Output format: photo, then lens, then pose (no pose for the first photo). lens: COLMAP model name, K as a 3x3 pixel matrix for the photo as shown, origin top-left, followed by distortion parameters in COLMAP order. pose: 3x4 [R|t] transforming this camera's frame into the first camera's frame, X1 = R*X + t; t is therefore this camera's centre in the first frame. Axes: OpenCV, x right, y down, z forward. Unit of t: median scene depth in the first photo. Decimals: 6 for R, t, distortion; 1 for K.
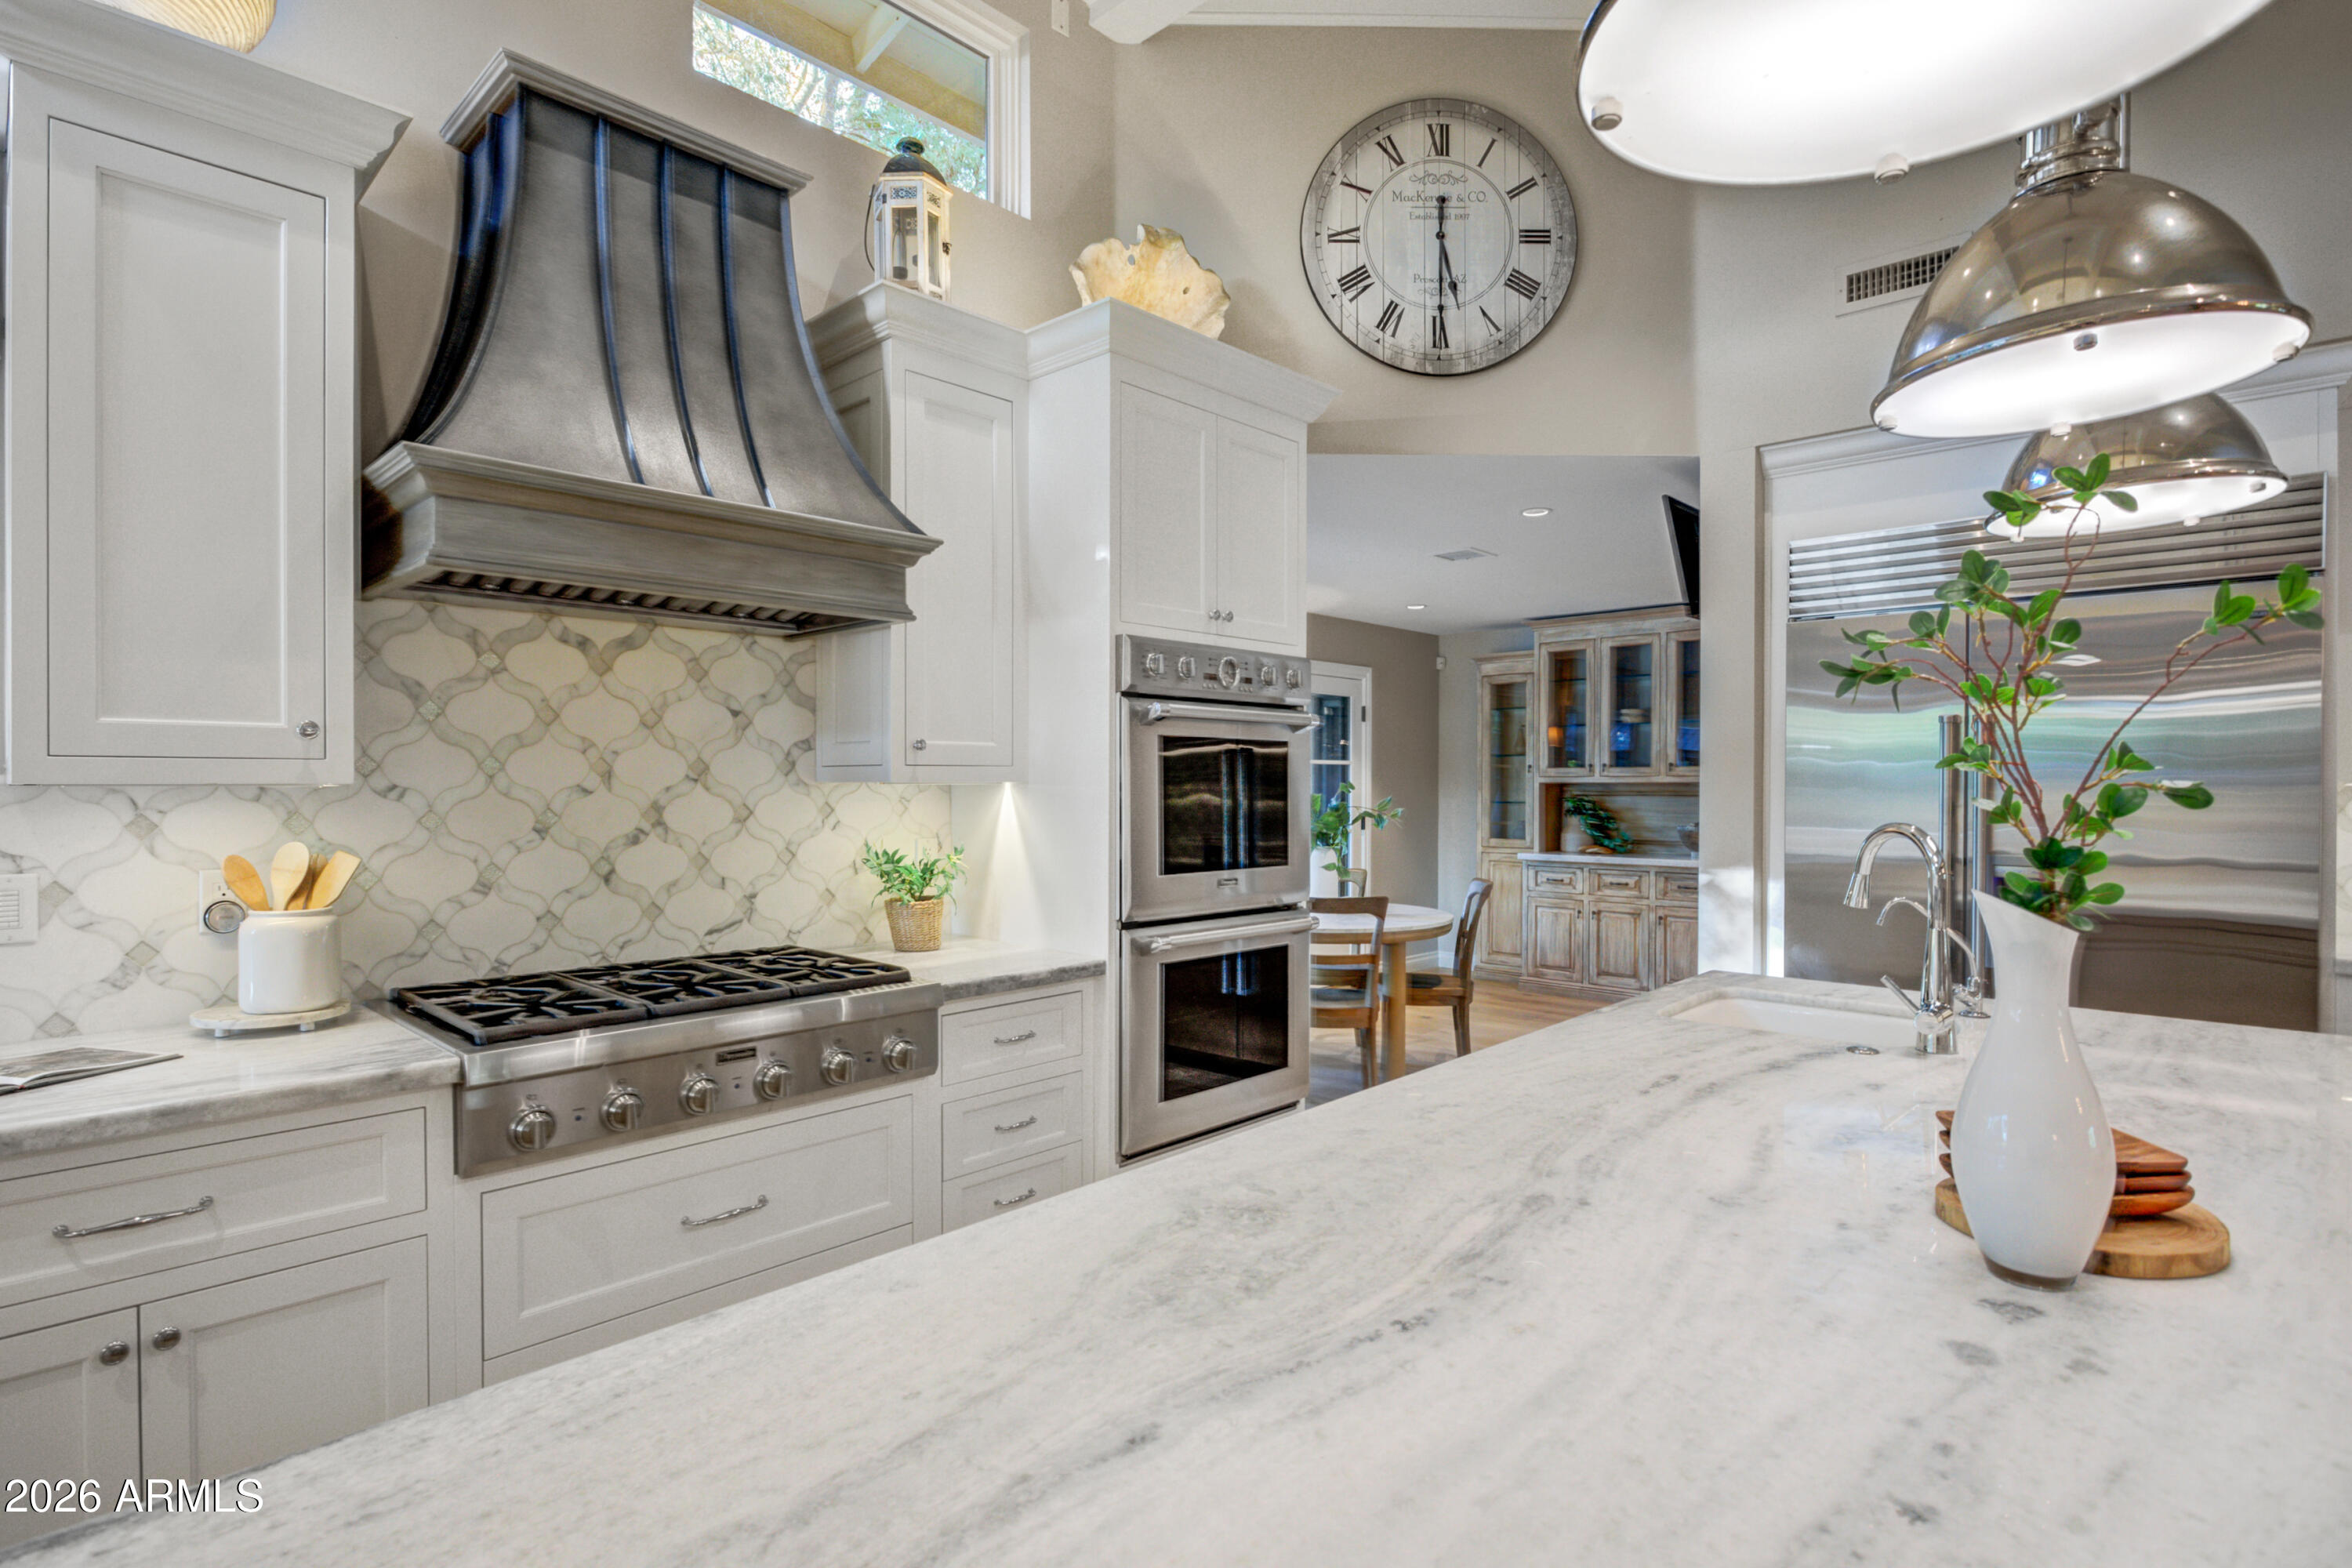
lens RADIAL K [[1154.6, 0, 1170.2], [0, 1154.6, 789.9], [0, 0, 1]] dist [-0.008349, 0.000272]
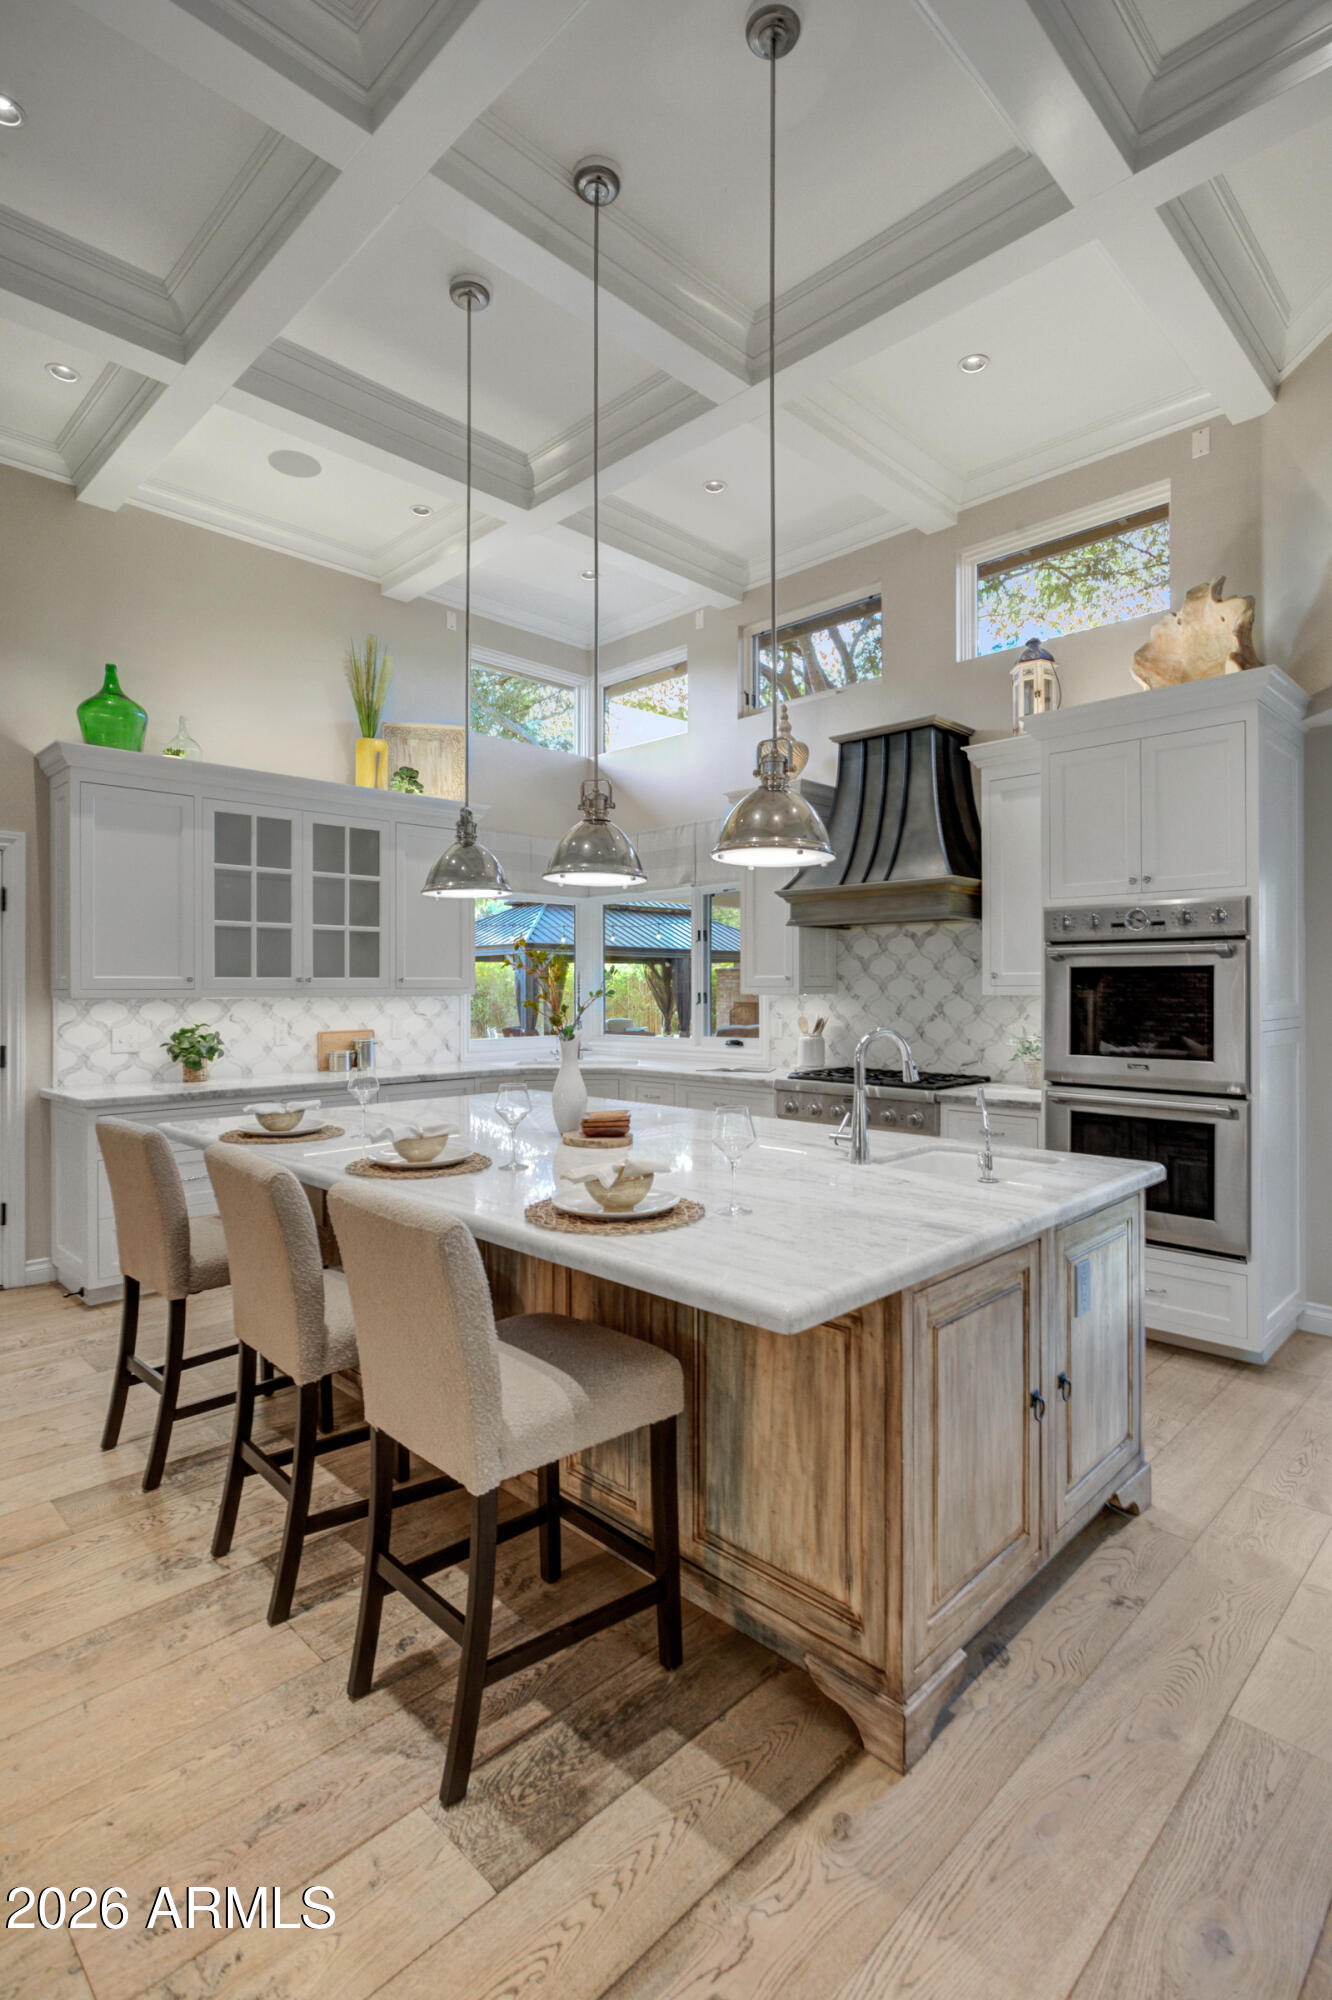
lens RADIAL K [[981.8, 0, 684.6], [0, 981.8, 990.5], [0, 0, 1]] dist [-0.008349, 0.000272]
pose [[-0.015466, 0.005346, -0.999866, 1.364723], [-0.002626, 0.999982, 0.005388, -0.020755], [0.999877, 0.002709, -0.015452, 0.495516]]
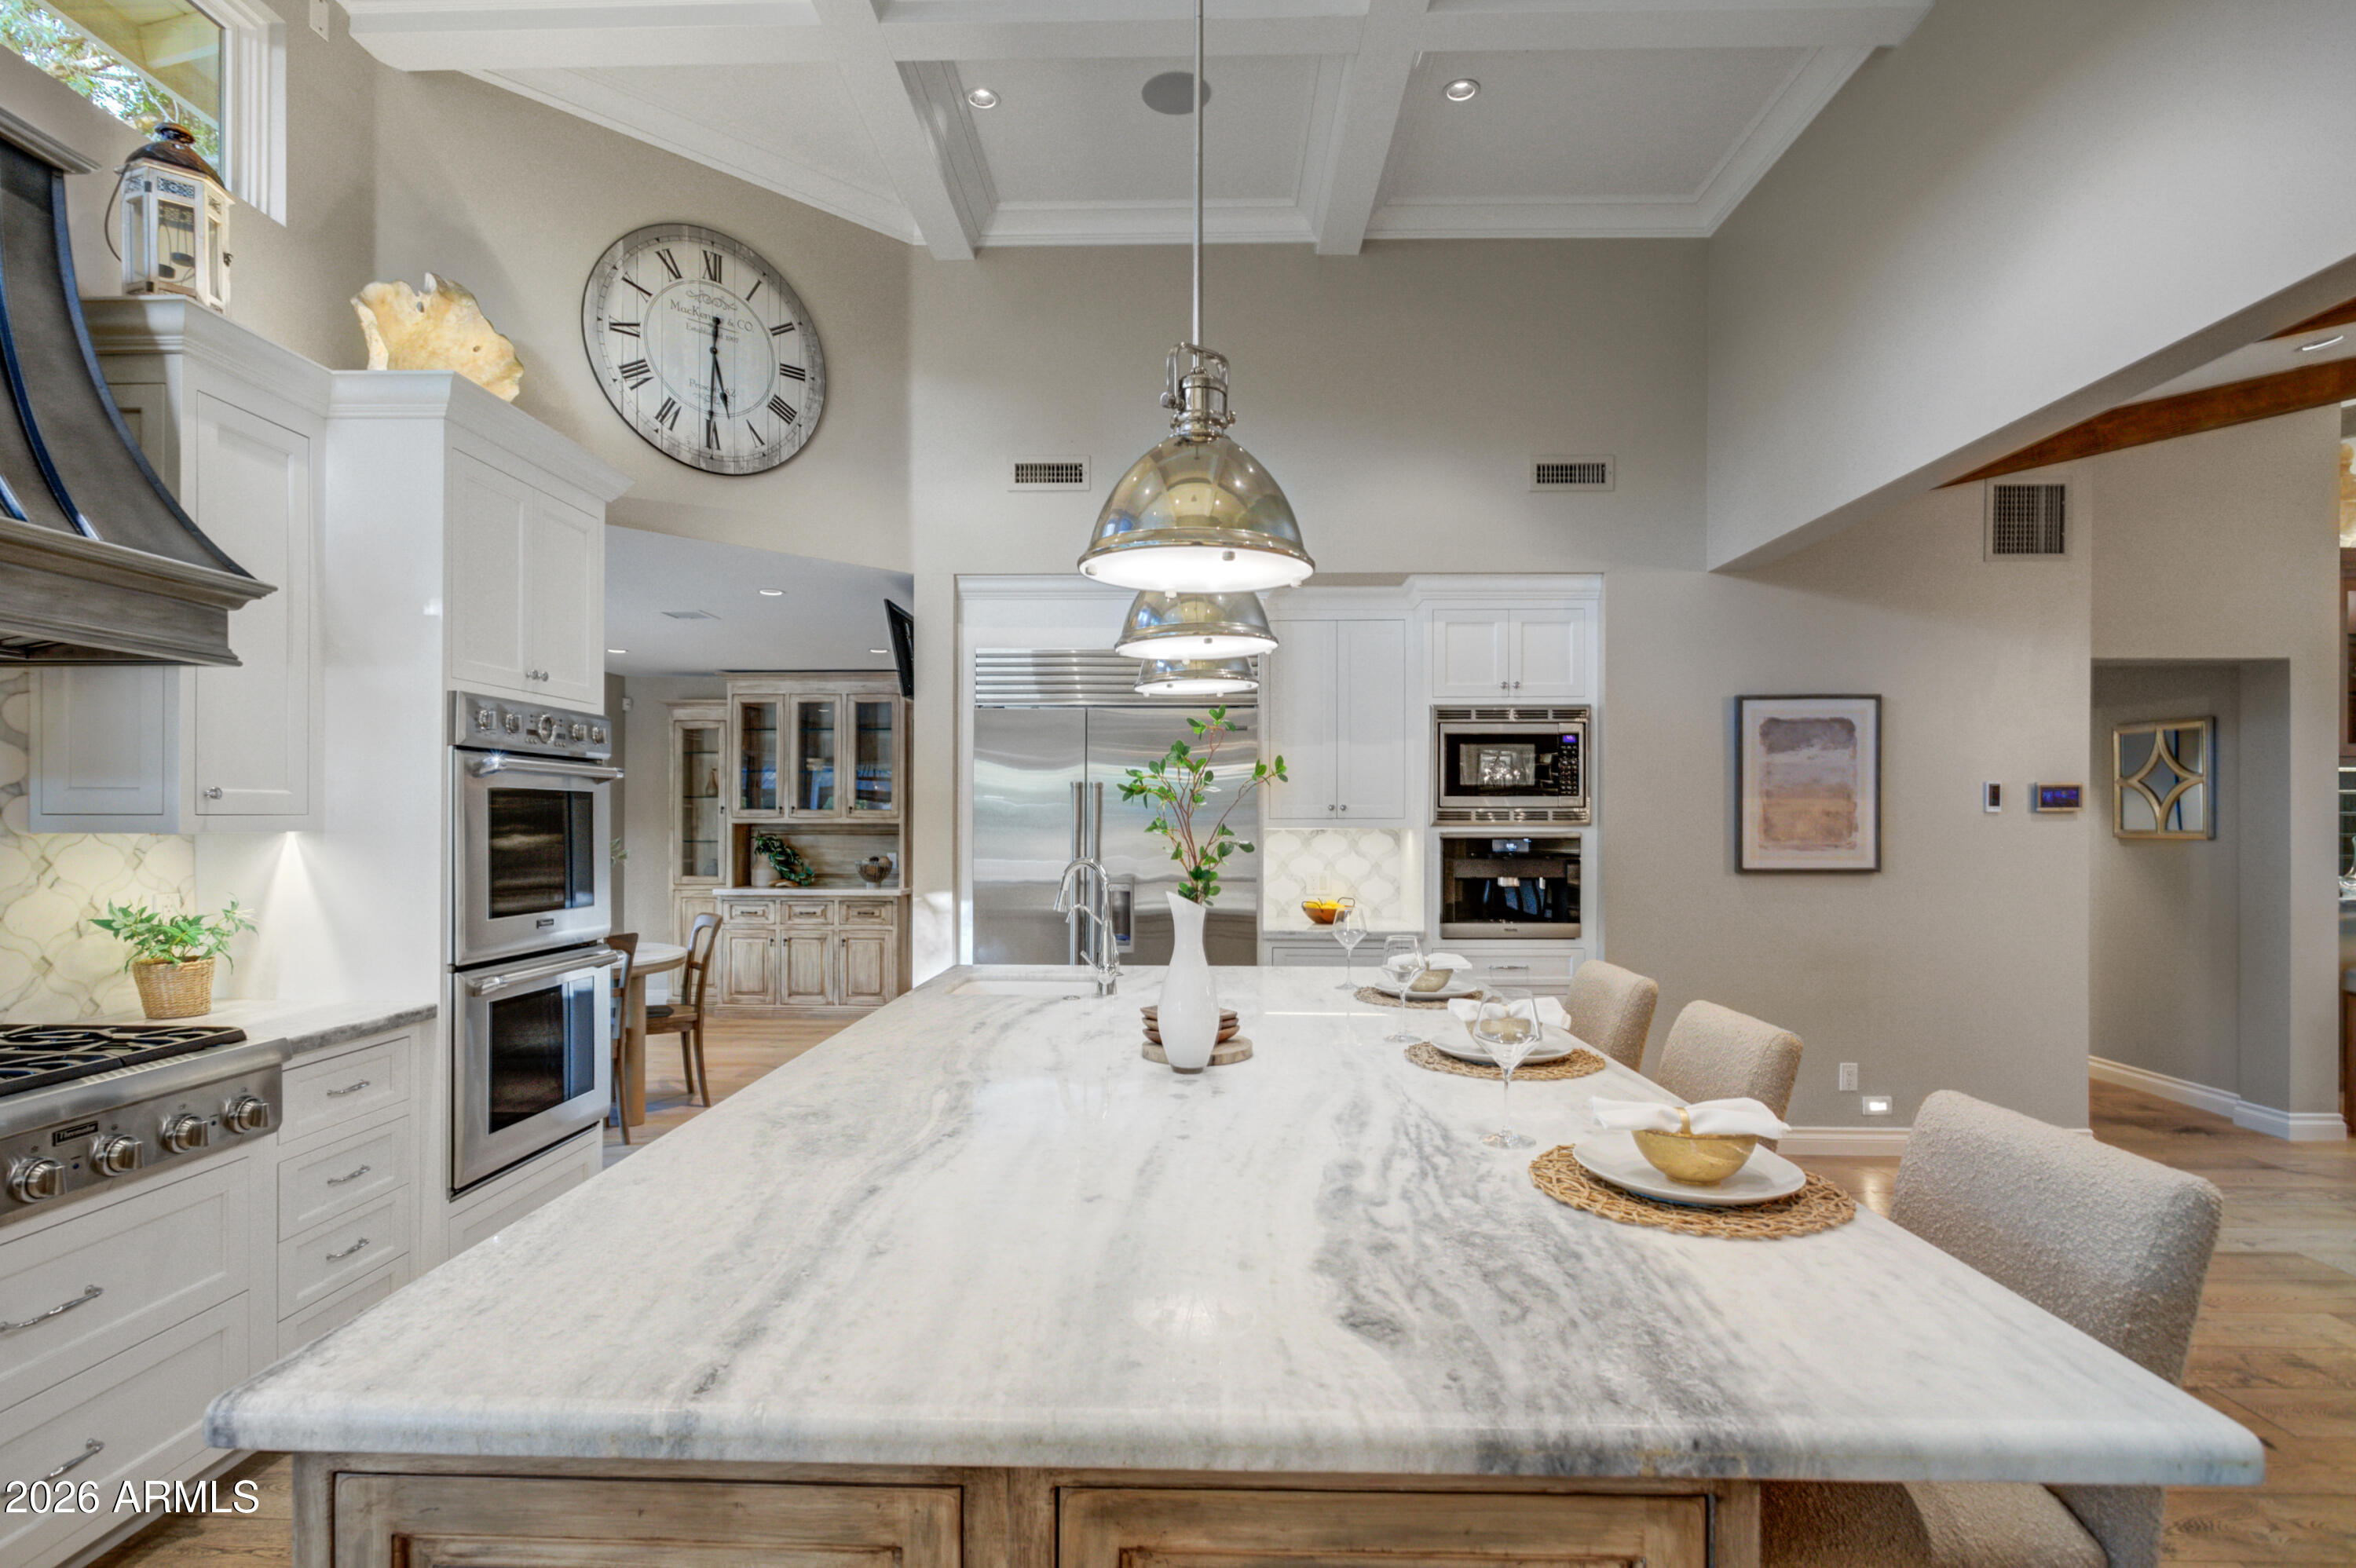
lens RADIAL K [[1165.8, 0, 1175.3], [0, 1165.8, 816.4], [0, 0, 1]] dist [-0.004797, 0.000281]
pose [[0.741202, 0.004015, 0.671271, -0.263047], [0.000495, 0.999979, -0.006527, -0.013244], [-0.671282, 0.005170, 0.741184, -0.215432]]
